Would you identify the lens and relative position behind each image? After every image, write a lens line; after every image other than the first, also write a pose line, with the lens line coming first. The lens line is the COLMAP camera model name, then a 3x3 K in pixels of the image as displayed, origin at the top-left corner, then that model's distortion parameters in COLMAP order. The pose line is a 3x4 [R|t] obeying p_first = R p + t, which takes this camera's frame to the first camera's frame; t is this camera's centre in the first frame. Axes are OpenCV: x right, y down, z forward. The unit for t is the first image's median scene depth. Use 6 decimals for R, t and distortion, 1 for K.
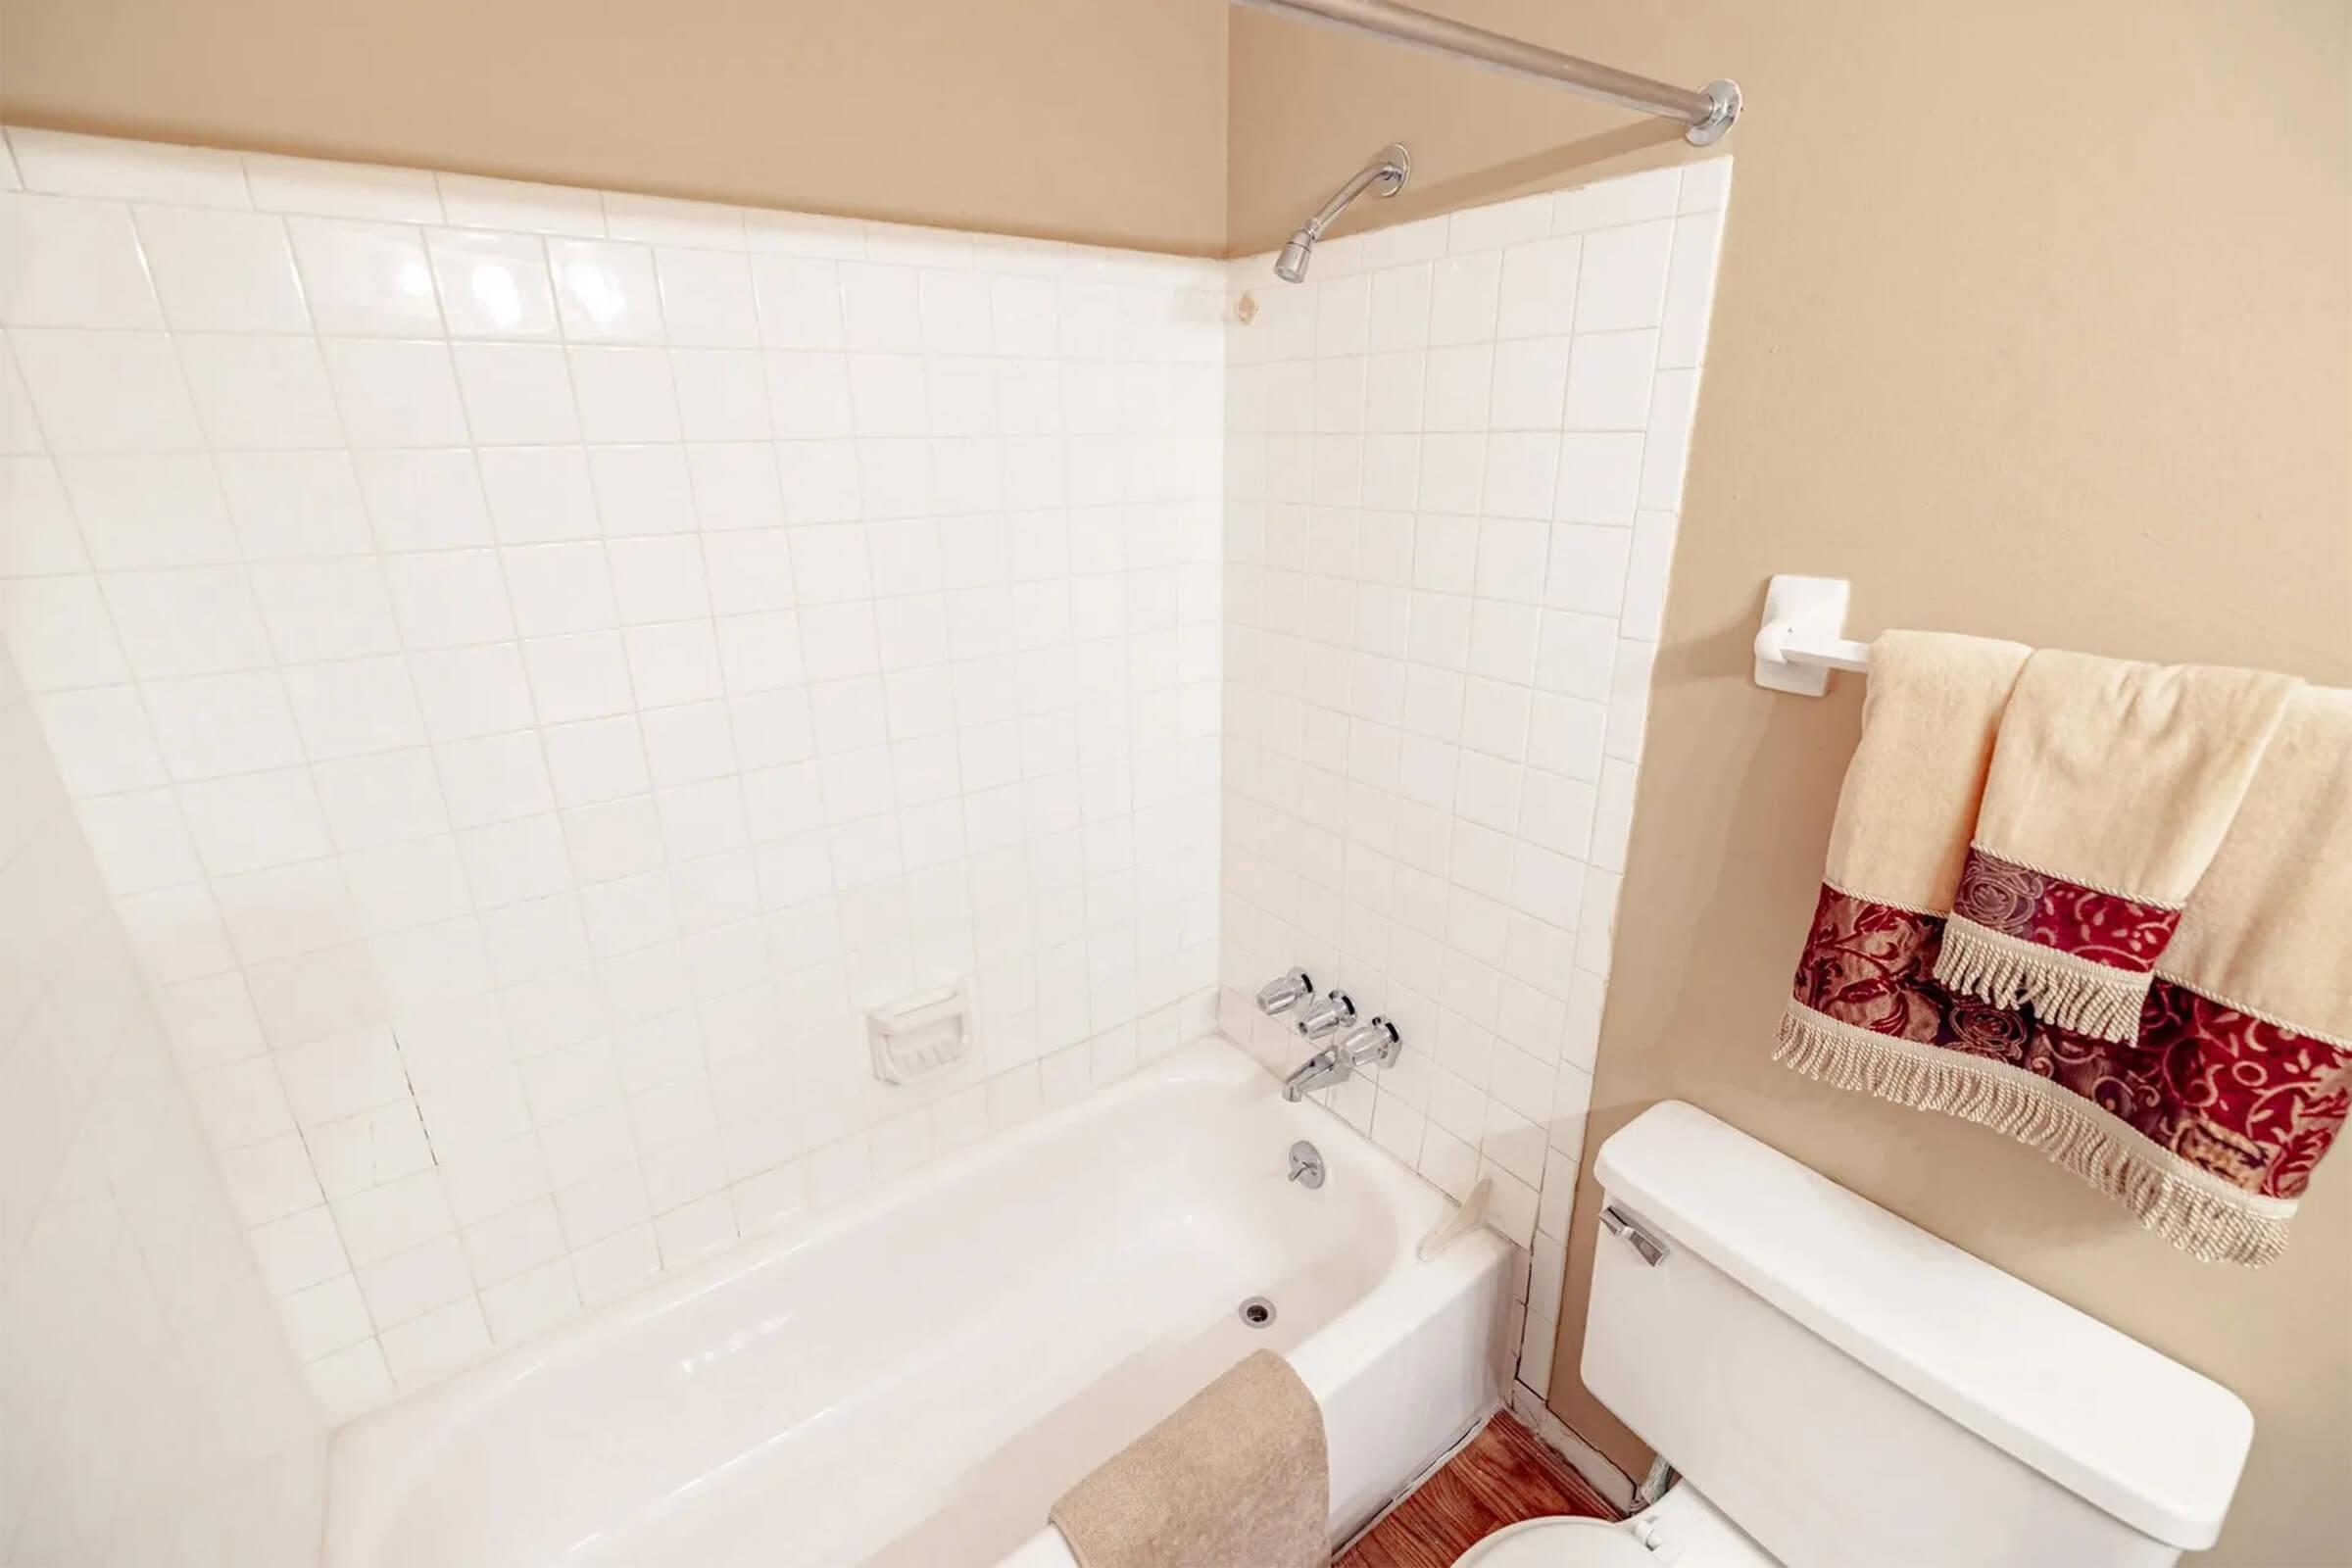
lens RADIAL K [[1013.5, 0, 1183.0], [0, 1013.5, 785.0], [0, 0, 1]] dist [0.016417, -0.000208]
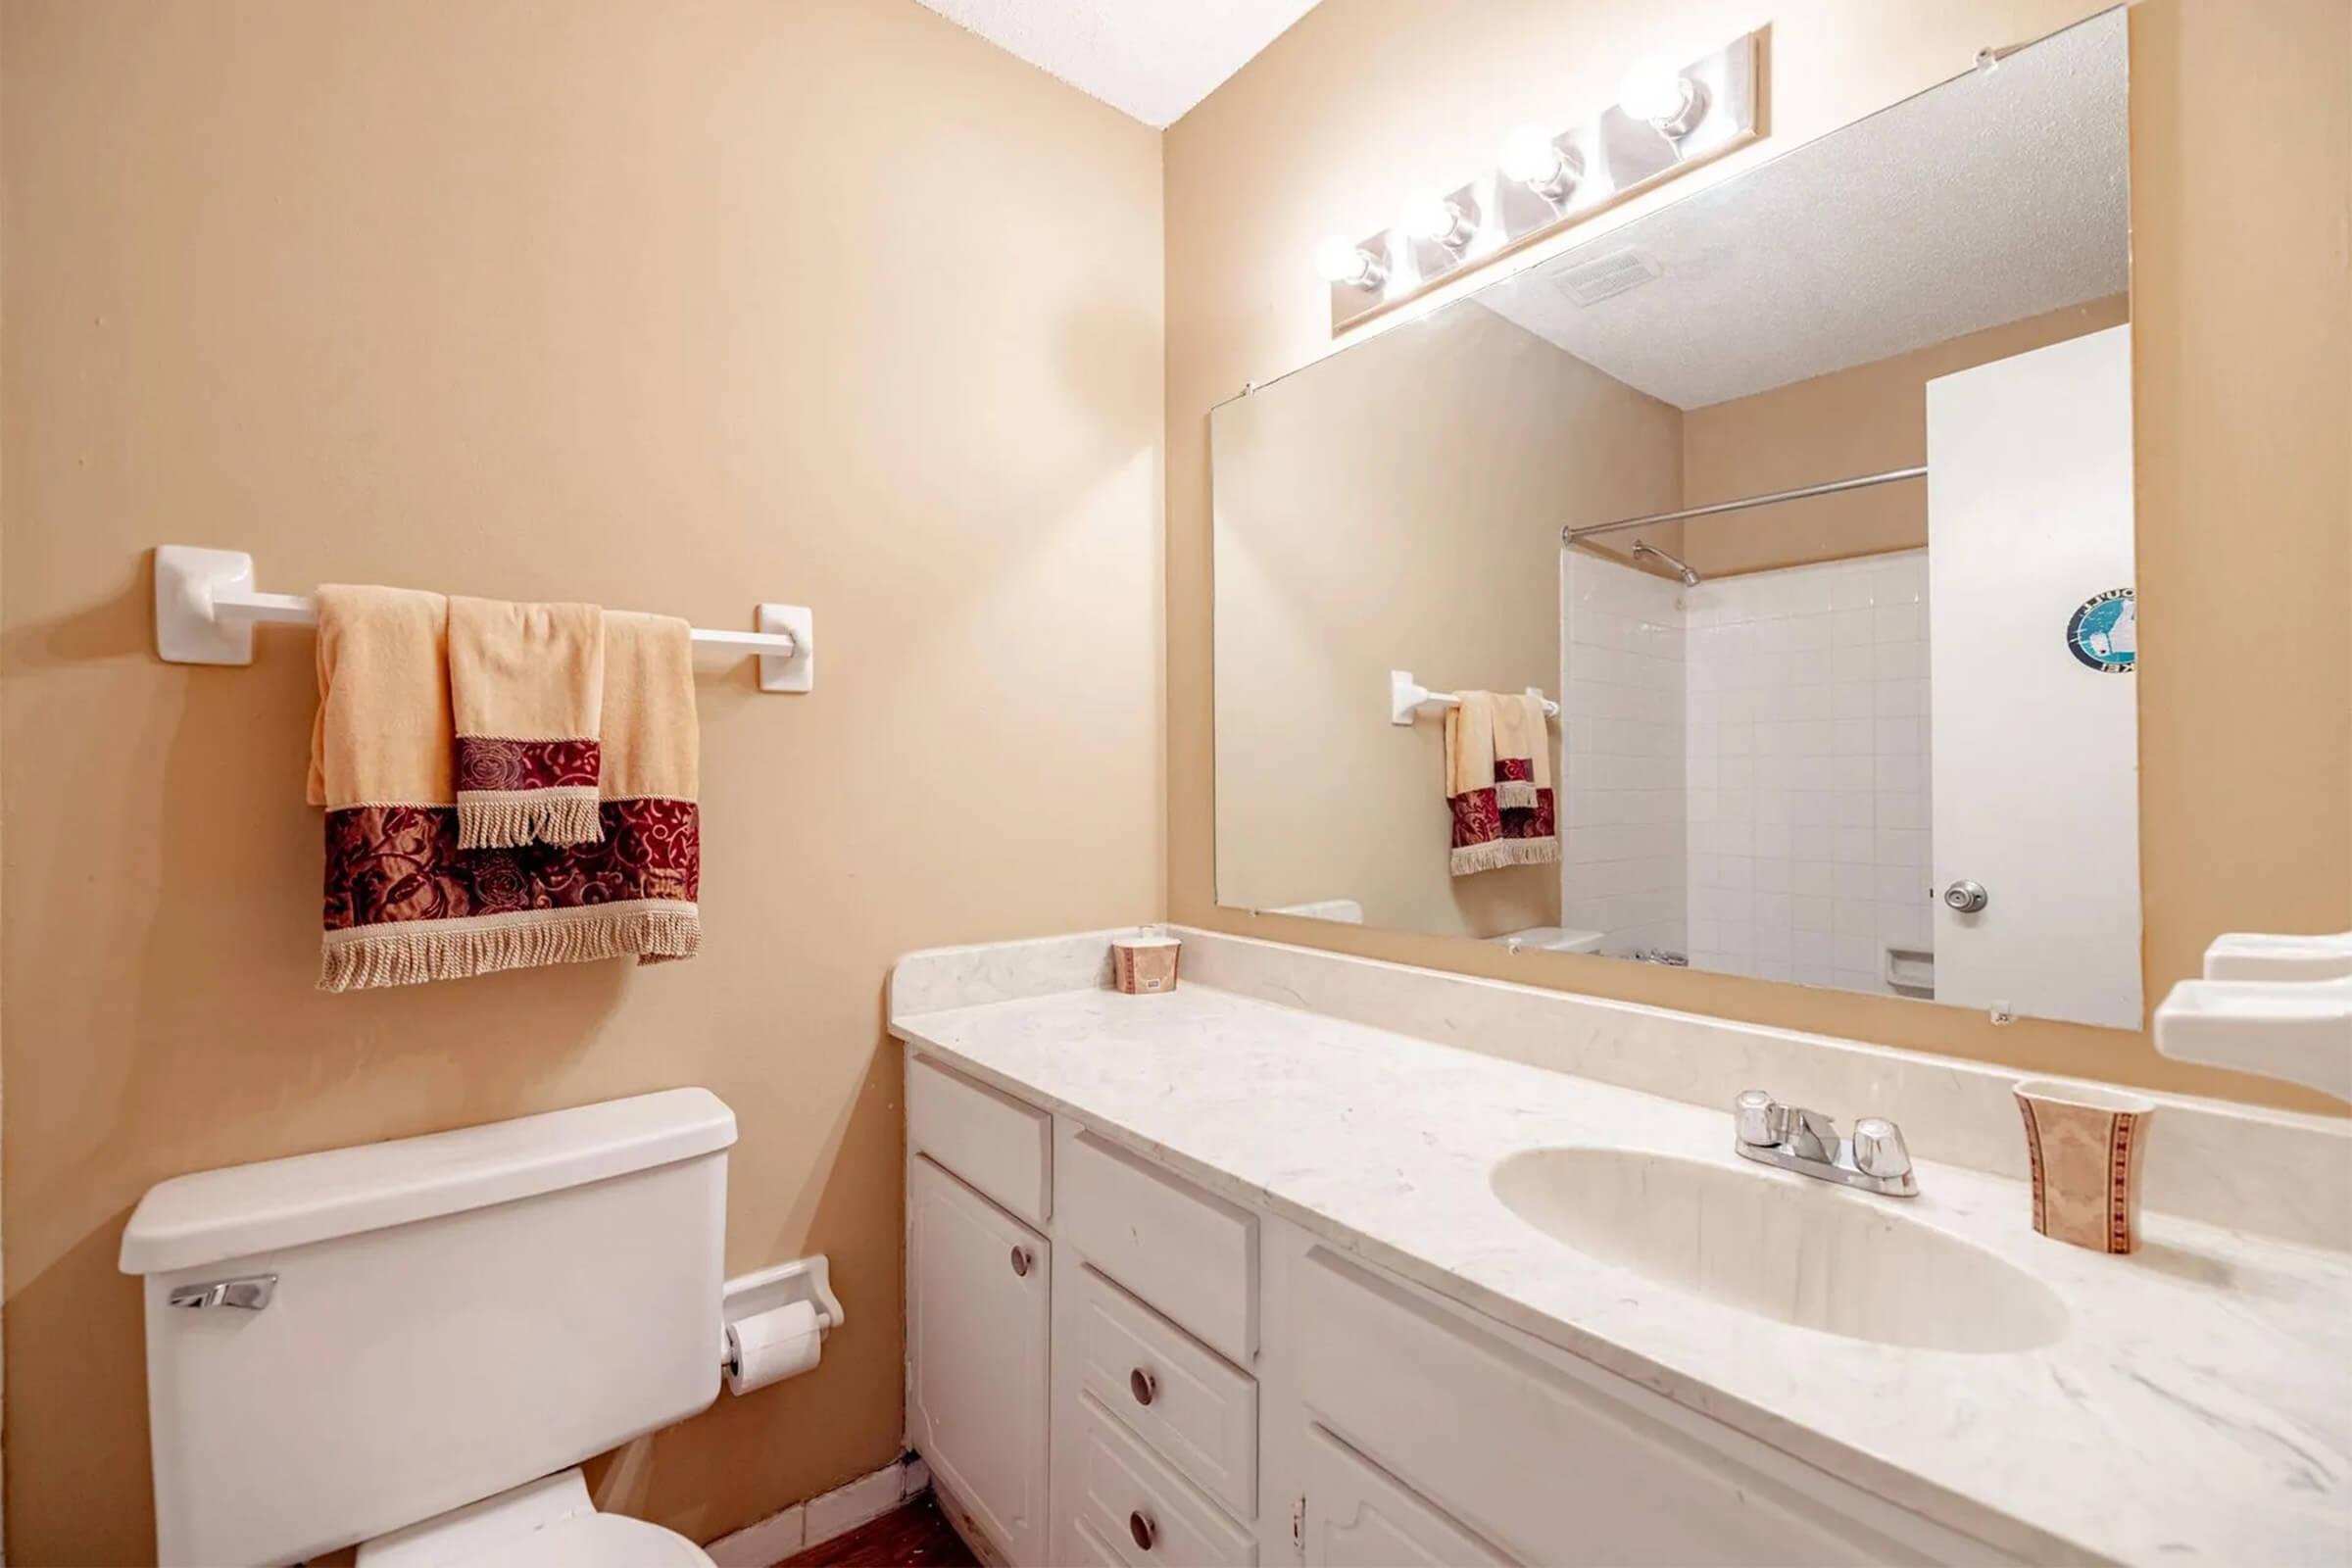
lens RADIAL K [[978.3, 0, 1156.1], [0, 978.3, 777.3], [0, 0, 1]] dist [-0.000520, -0.000655]
pose [[-0.021679, 0.008320, 0.999730, -0.472841], [0.345670, 0.938356, -0.000314, 0.415490], [-0.938106, 0.345570, -0.023219, 0.236830]]
